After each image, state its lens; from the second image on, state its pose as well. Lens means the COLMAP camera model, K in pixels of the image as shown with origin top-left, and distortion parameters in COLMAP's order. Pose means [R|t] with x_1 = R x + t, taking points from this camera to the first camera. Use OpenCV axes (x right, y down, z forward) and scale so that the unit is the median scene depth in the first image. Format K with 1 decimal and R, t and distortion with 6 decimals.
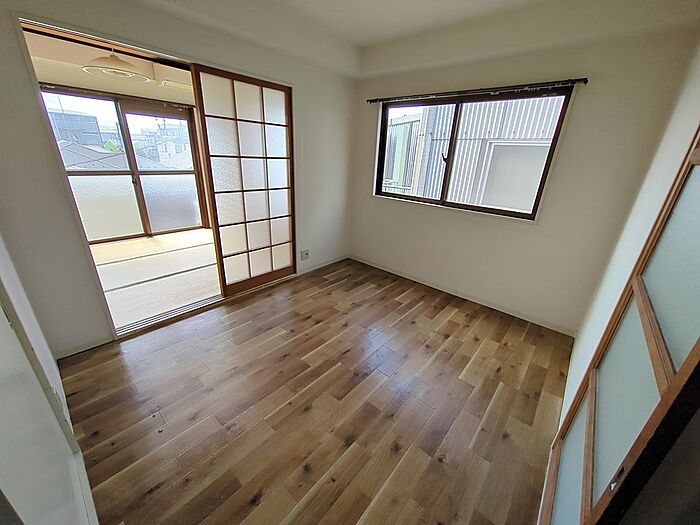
lens RADIAL K [[274.6, 0, 349.5], [0, 274.6, 262.5], [0, 0, 1]] dist [-0.001407, -0.000007]
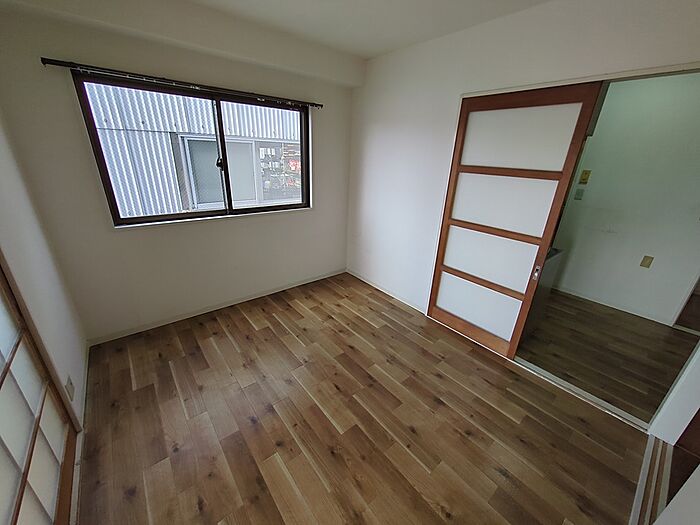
lens RADIAL K [[274.6, 0, 349.5], [0, 274.6, 262.5], [0, 0, 1]] dist [-0.001407, -0.000007]
pose [[0.166514, -0.401360, 0.900657, -0.518945], [0.333980, 0.882376, 0.331467, -0.262144], [-0.927756, 0.245607, 0.280974, 0.470206]]
